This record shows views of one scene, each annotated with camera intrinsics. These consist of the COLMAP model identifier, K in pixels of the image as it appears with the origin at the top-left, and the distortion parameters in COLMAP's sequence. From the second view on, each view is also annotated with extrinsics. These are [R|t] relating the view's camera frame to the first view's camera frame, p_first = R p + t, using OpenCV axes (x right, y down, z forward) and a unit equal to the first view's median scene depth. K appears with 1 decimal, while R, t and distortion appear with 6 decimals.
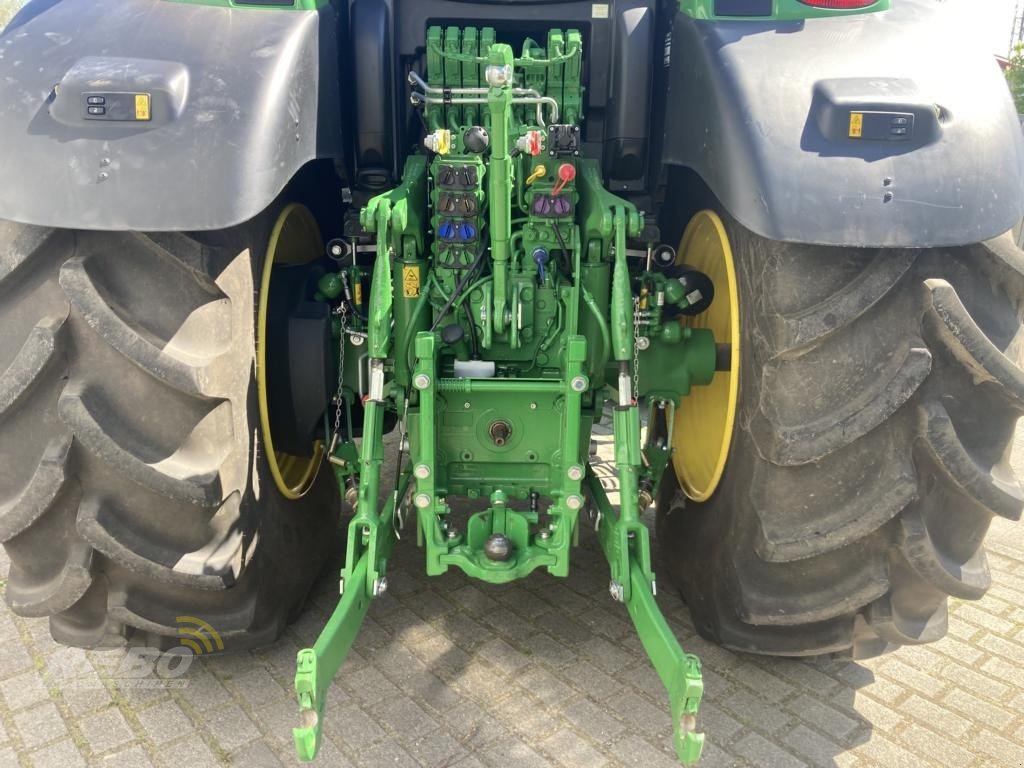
lens RADIAL K [[837.4, 0, 522.8], [0, 837.4, 389.7], [0, 0, 1]] dist [0.030244, -0.028467]
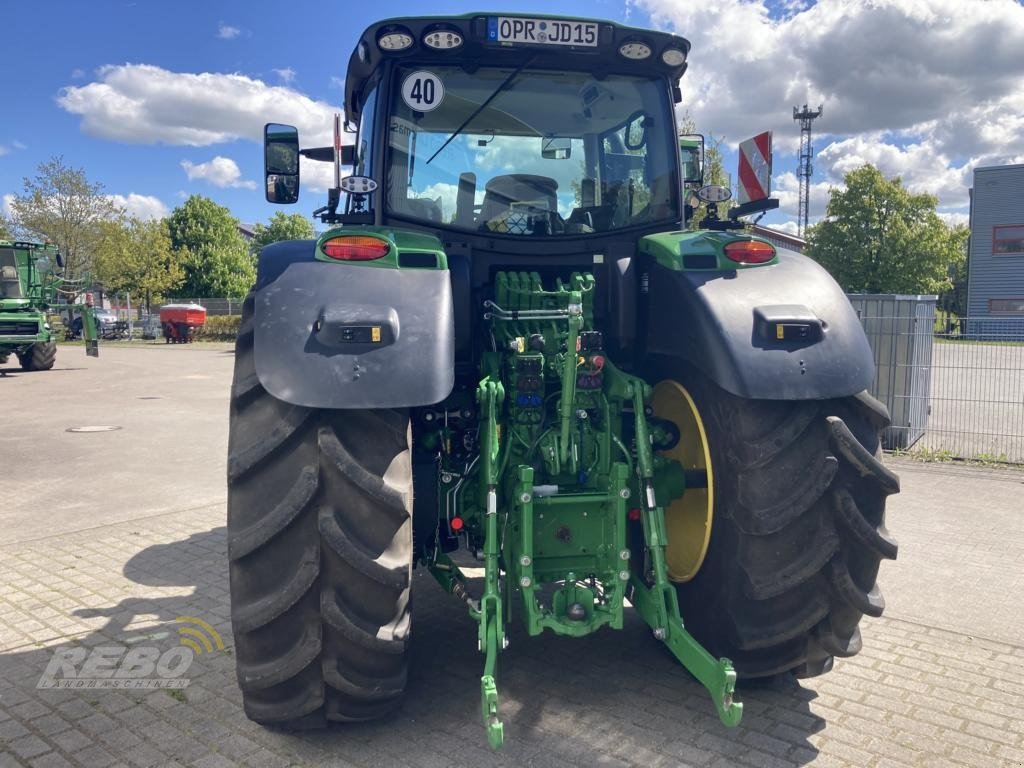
lens RADIAL K [[837.4, 0, 520.7], [0, 837.4, 387.8], [0, 0, 1]] dist [0.030244, -0.028467]
pose [[0.983380, -0.038360, 0.177463, -0.392567], [0.072290, 0.979333, -0.188893, 0.080363], [-0.166550, 0.198583, 0.965829, -0.505460]]
